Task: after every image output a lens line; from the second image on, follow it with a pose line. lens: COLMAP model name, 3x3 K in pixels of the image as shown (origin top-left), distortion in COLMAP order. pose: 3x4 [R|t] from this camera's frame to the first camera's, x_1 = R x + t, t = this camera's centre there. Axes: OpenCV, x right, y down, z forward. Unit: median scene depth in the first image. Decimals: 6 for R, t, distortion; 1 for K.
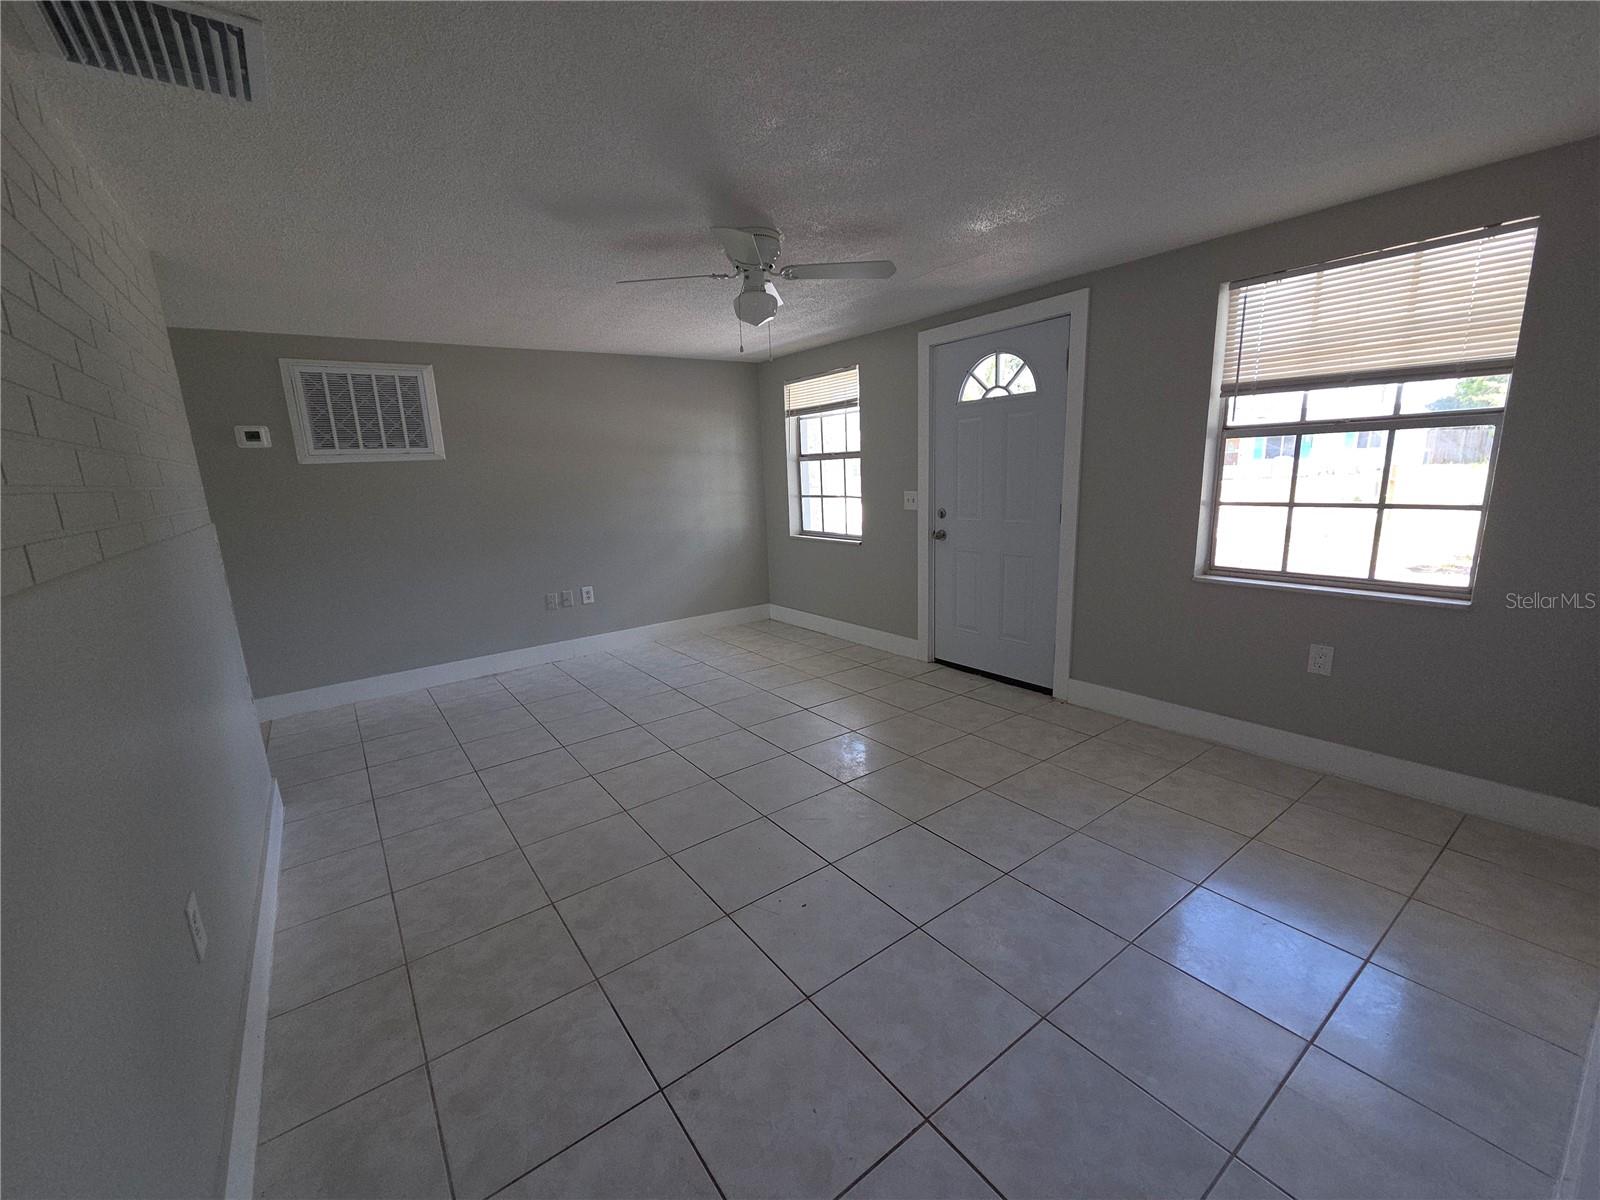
lens RADIAL K [[656.6, 0, 795.2], [0, 656.6, 606.1], [0, 0, 1]] dist [0.005899, -0.000422]
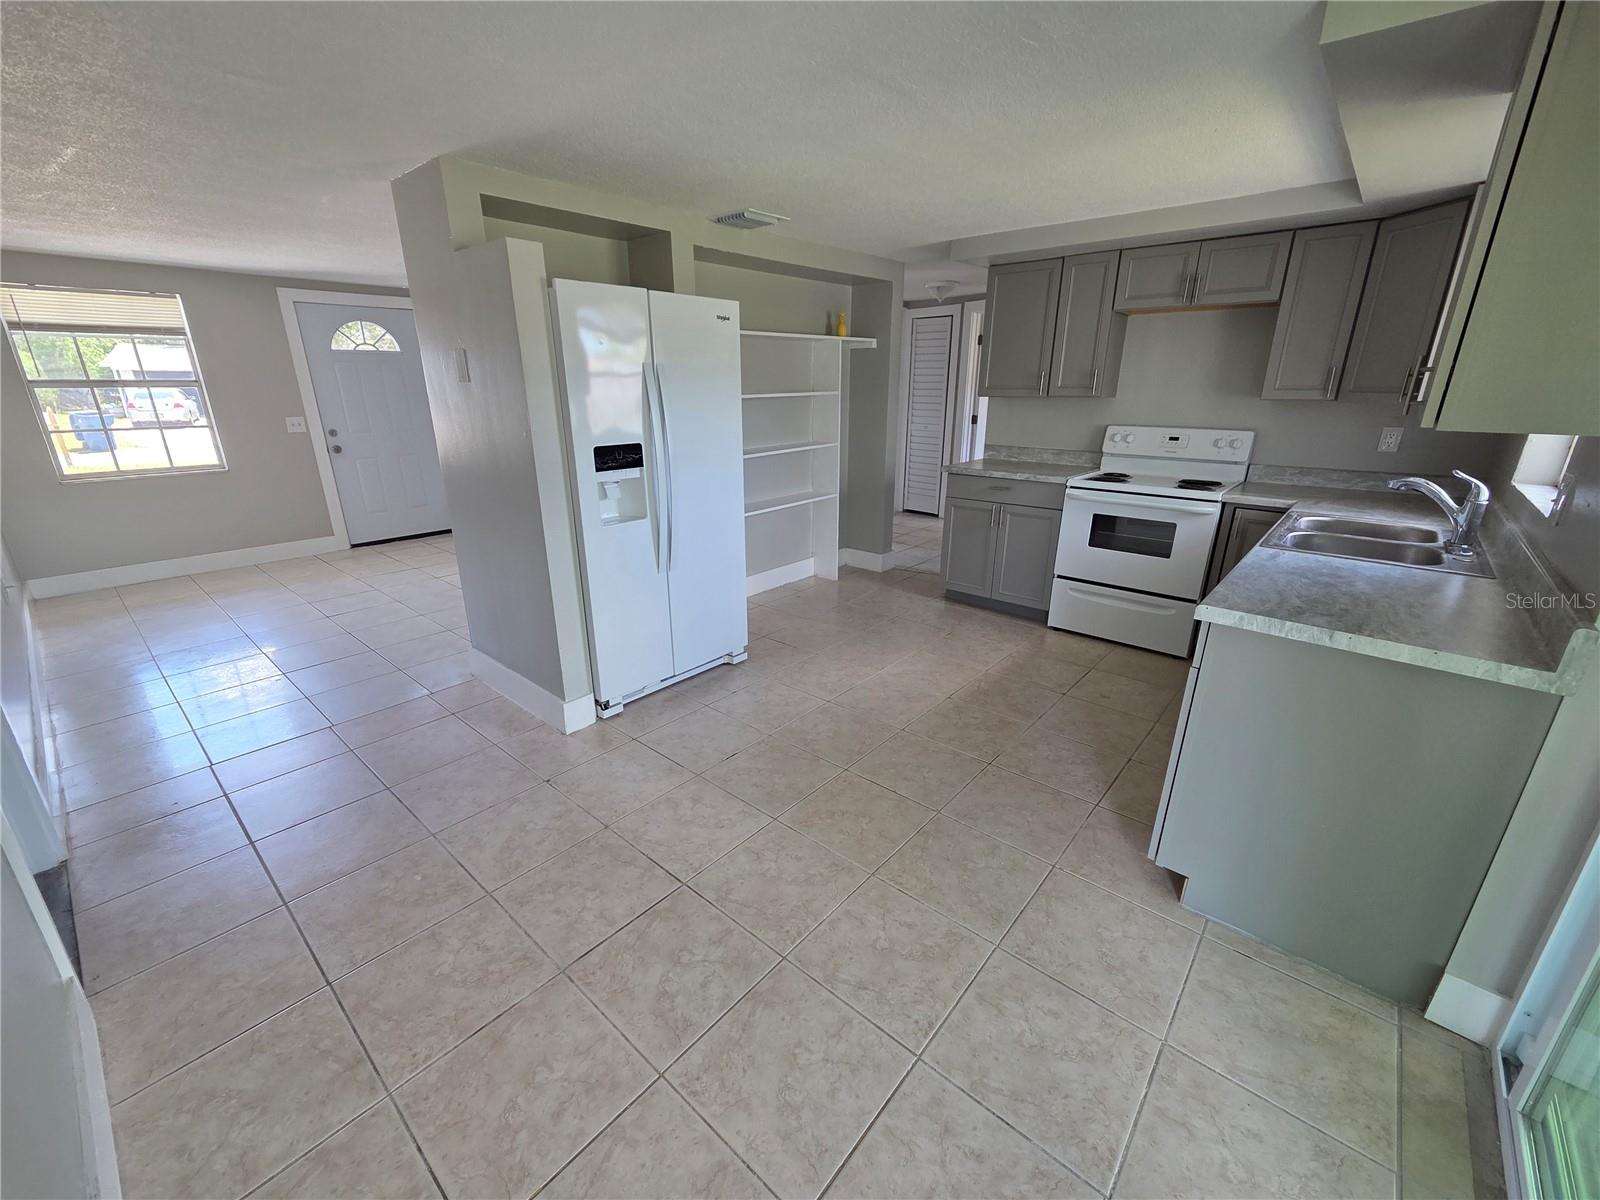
lens RADIAL K [[656.6, 0, 795.2], [0, 656.6, 606.1], [0, 0, 1]] dist [0.005899, -0.000422]
pose [[-0.220874, -0.274156, 0.935977, -1.367900], [0.216335, 0.922001, 0.321113, -0.042809], [-0.951007, 0.273410, -0.144336, 0.397471]]
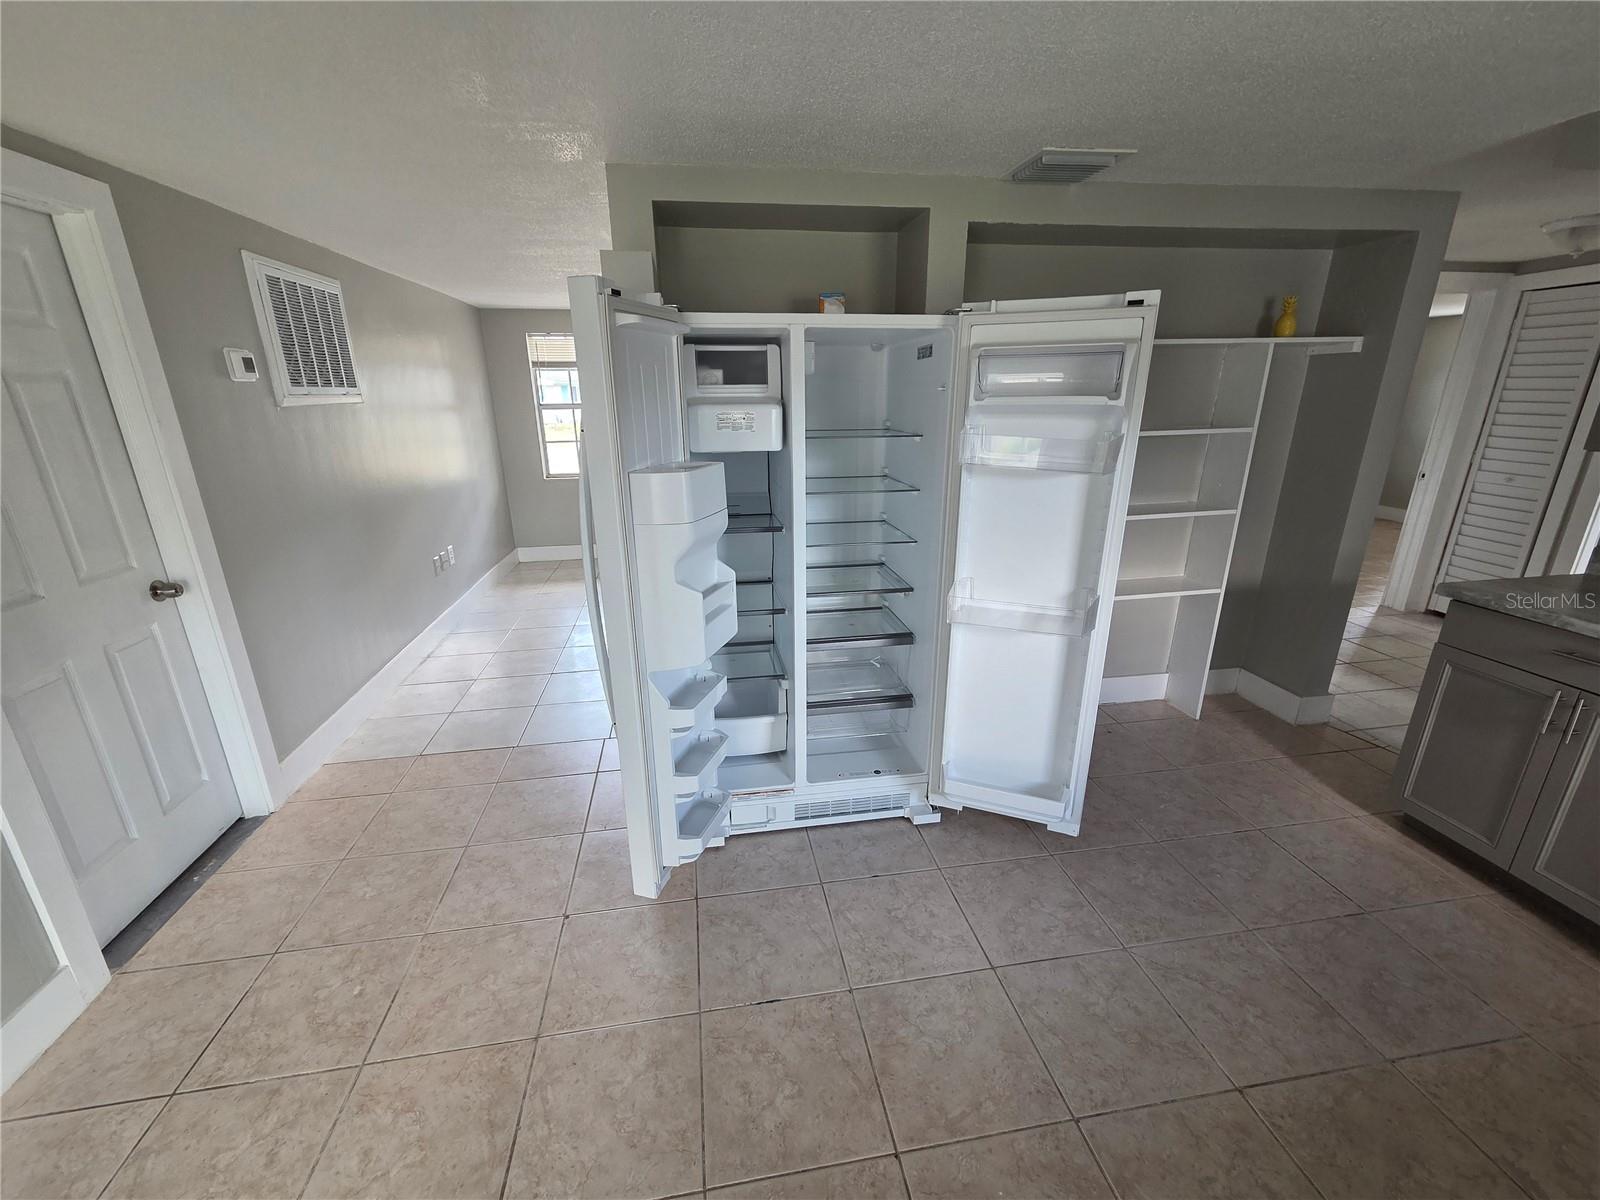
lens RADIAL K [[656.6, 0, 795.2], [0, 656.6, 606.1], [0, 0, 1]] dist [0.005899, -0.000422]
pose [[0.454112, -0.242289, 0.857367, -1.098919], [0.179077, 0.967495, 0.178562, -0.033418], [-0.872762, 0.072448, 0.482740, 0.177089]]
